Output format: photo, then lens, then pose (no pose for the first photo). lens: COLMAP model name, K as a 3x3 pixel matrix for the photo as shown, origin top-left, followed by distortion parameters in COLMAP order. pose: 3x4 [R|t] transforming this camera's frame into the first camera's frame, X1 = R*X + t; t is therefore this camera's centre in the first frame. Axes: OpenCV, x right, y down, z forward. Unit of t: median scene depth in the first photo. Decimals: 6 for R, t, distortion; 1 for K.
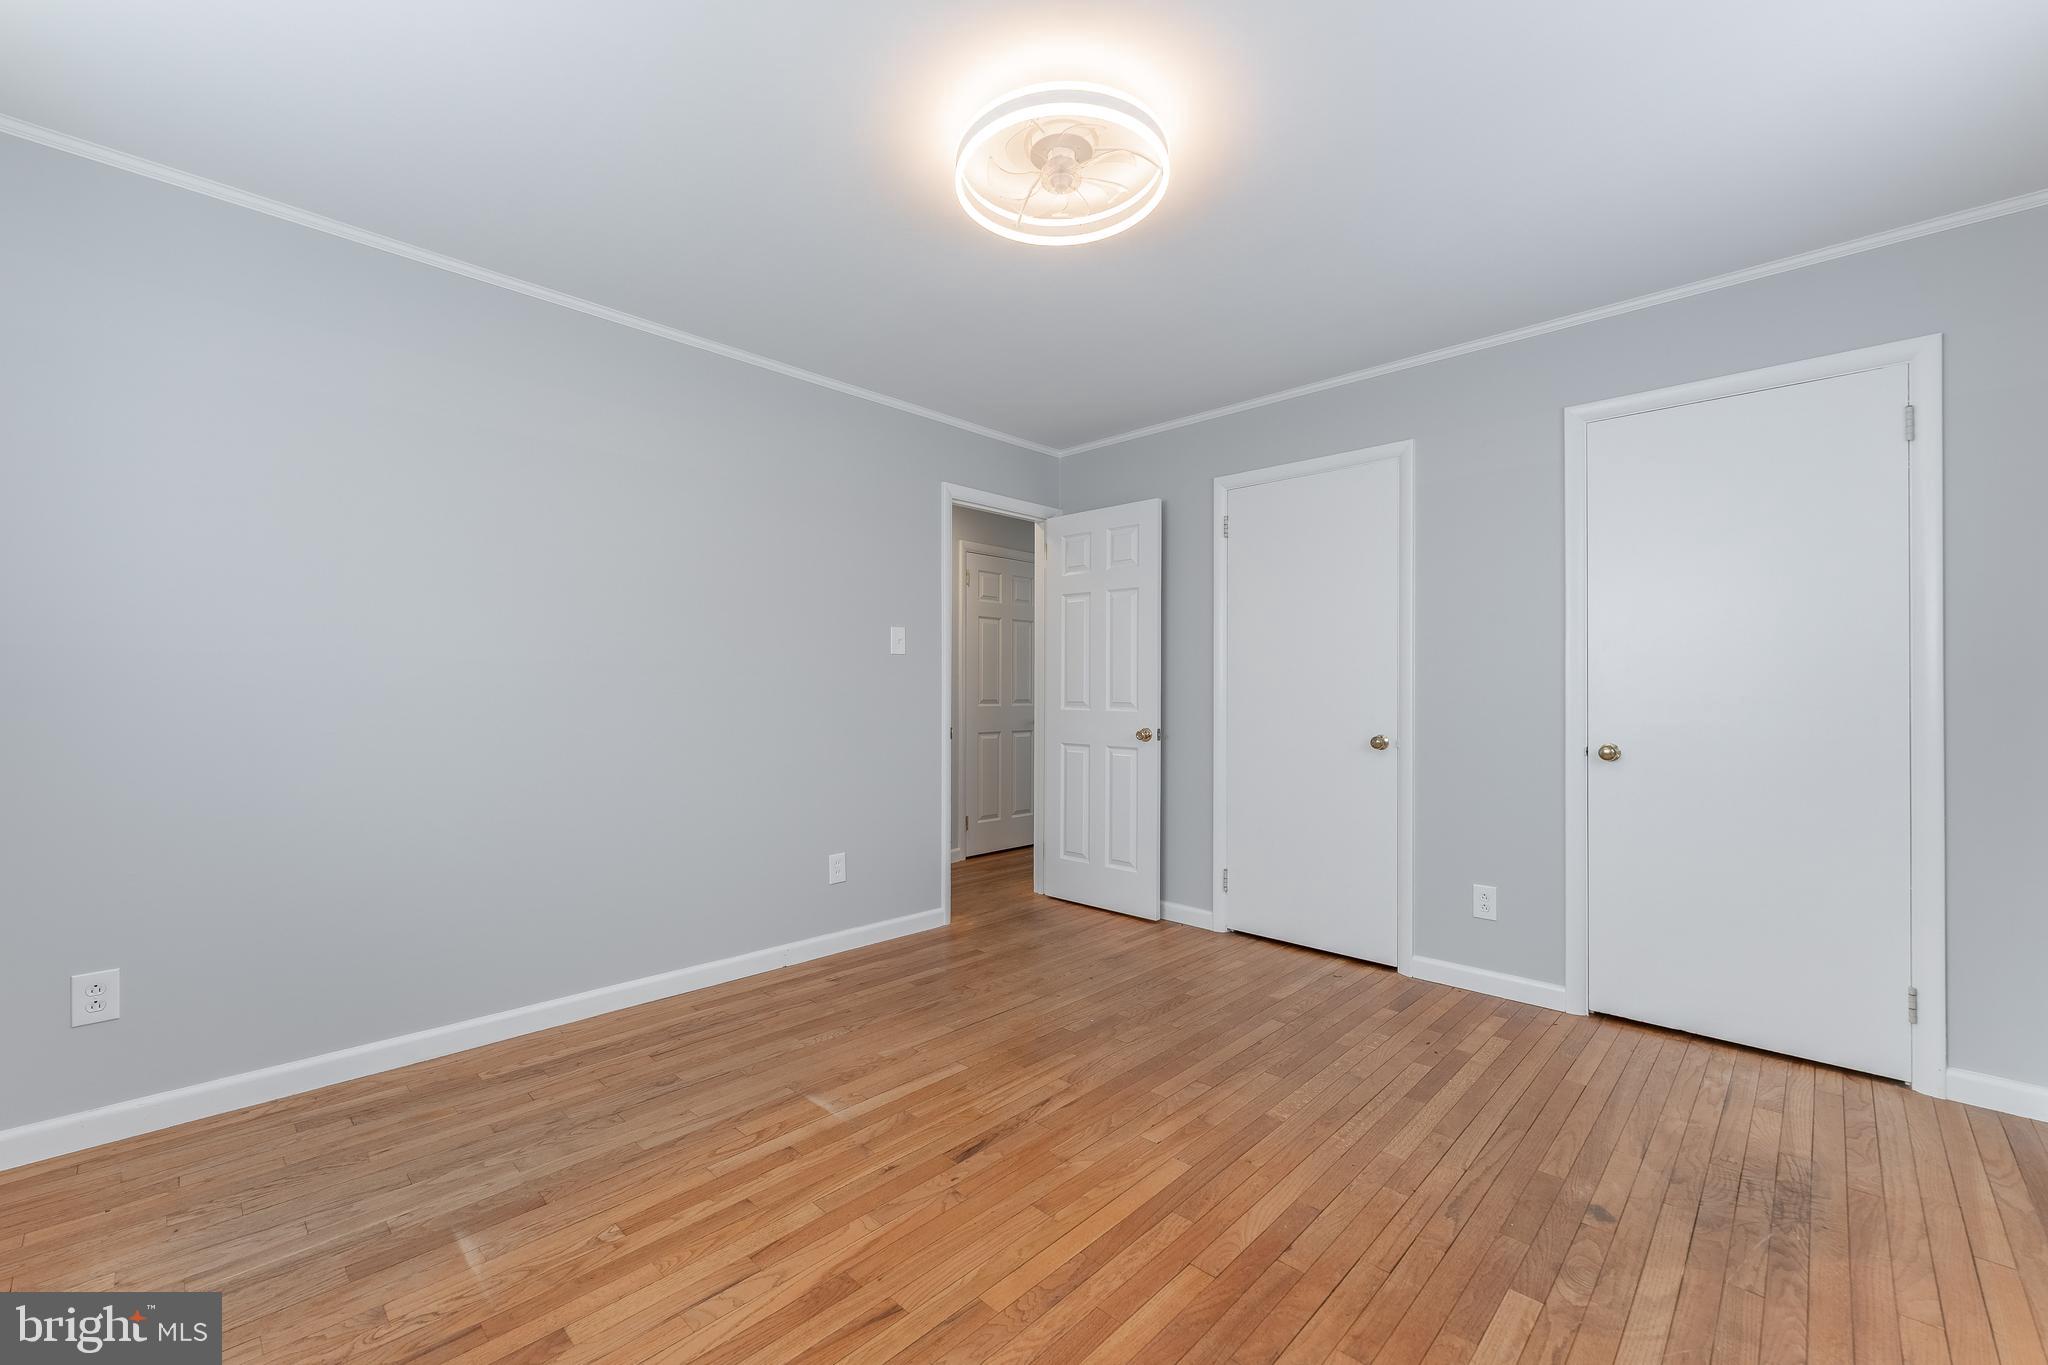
lens RADIAL K [[820.9, 0, 1014.0], [0, 820.9, 679.5], [0, 0, 1]] dist [-0.000143, -0.000516]
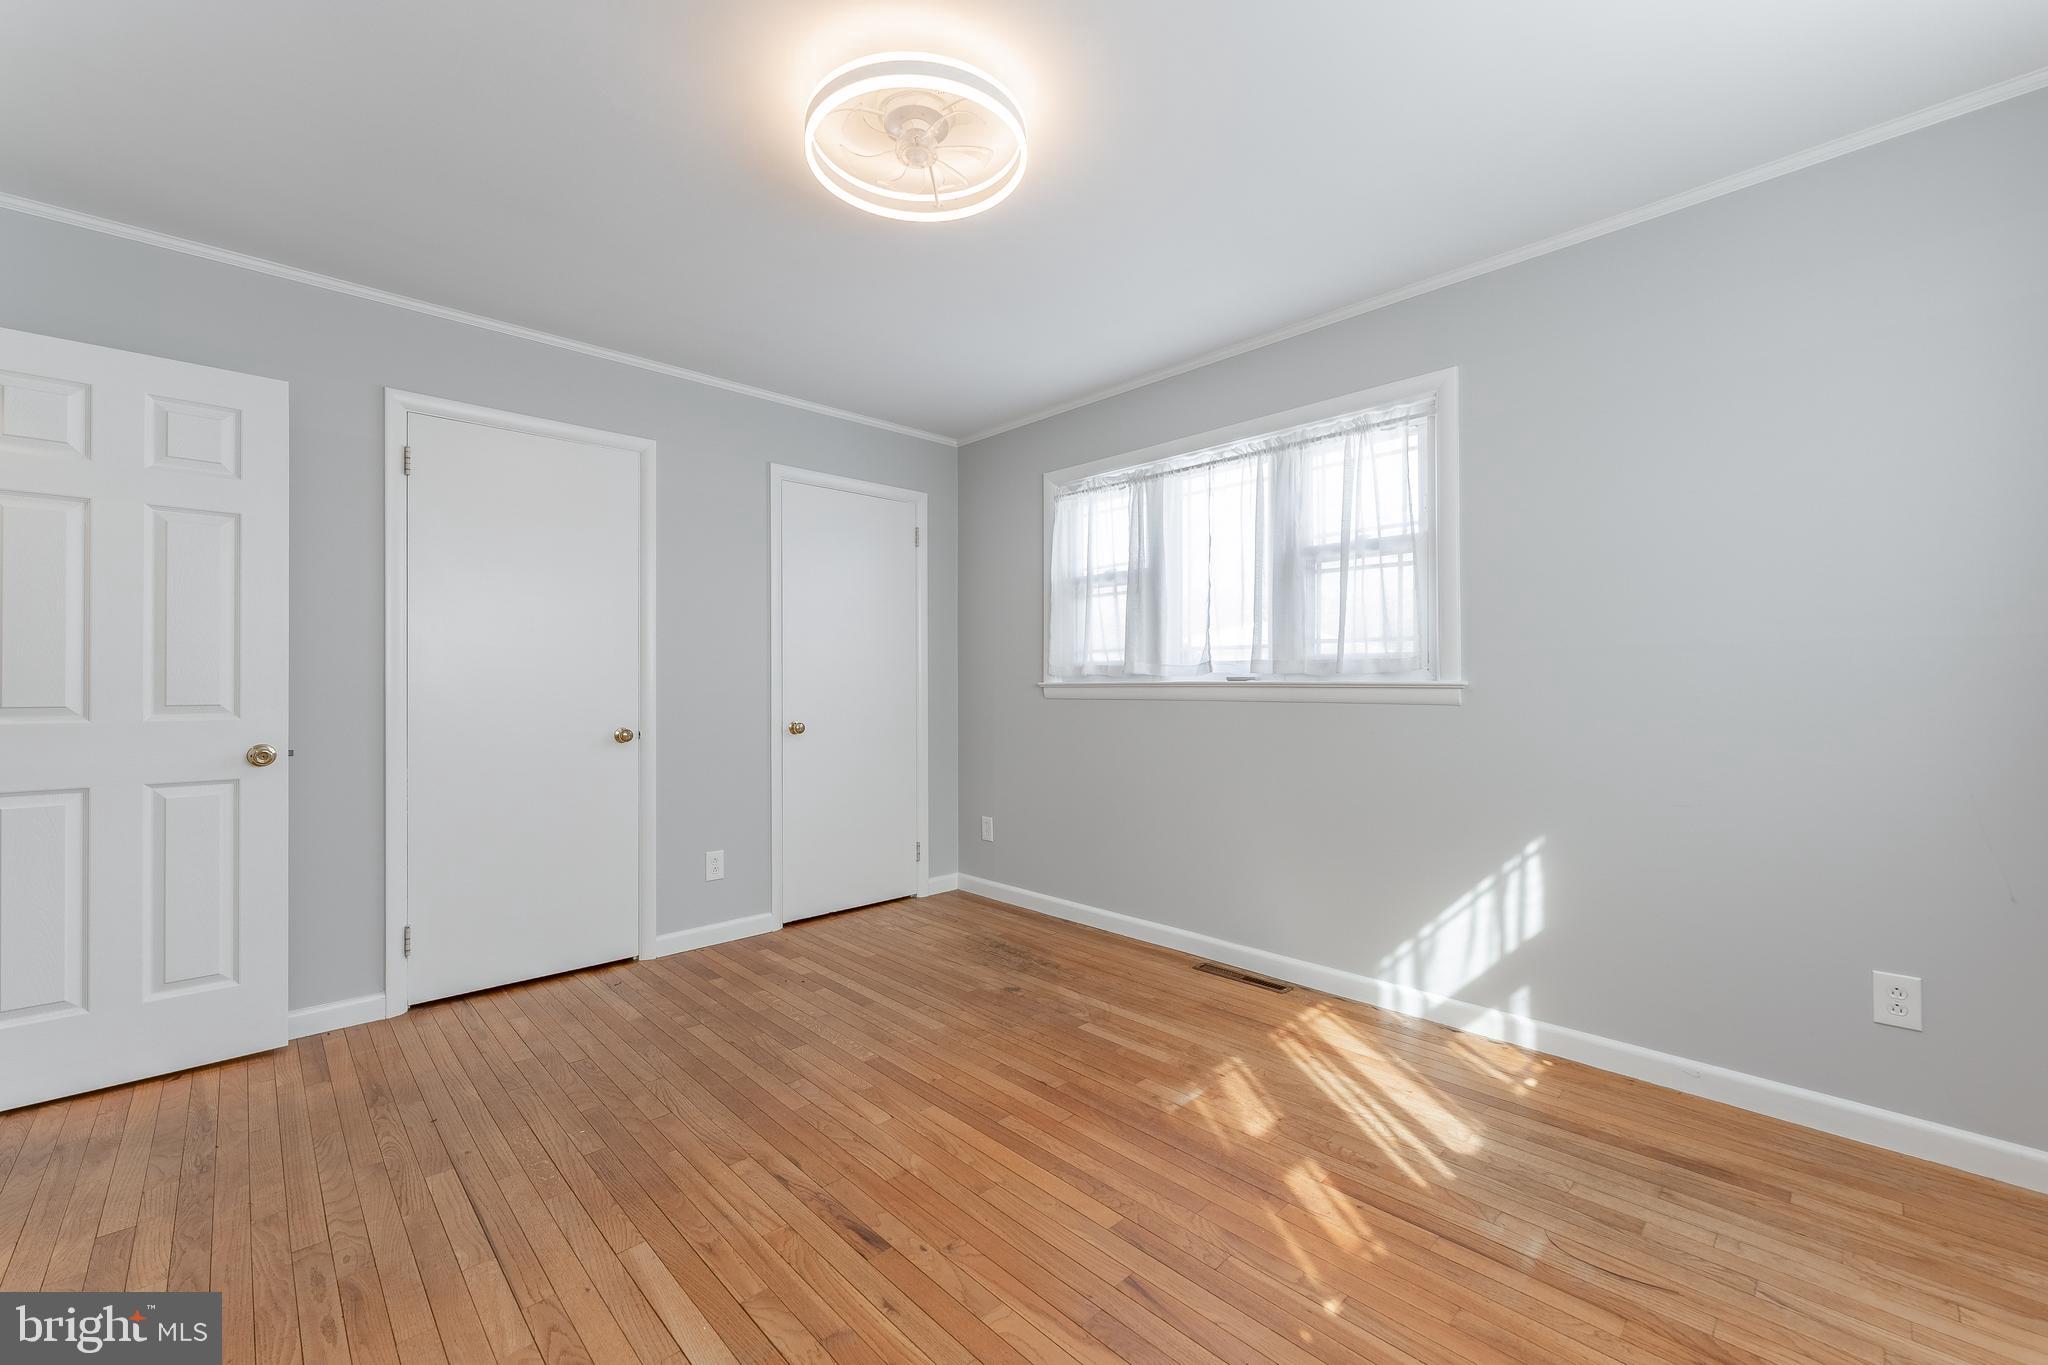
lens RADIAL K [[770.4, 0, 1068.1], [0, 770.4, 679.2], [0, 0, 1]] dist [0.001629, 0.000015]
pose [[0.045782, 0.001096, 0.998951, -0.669900], [-0.011232, 0.999937, -0.000582, 0.004654], [-0.998888, -0.011193, 0.045791, 0.621662]]
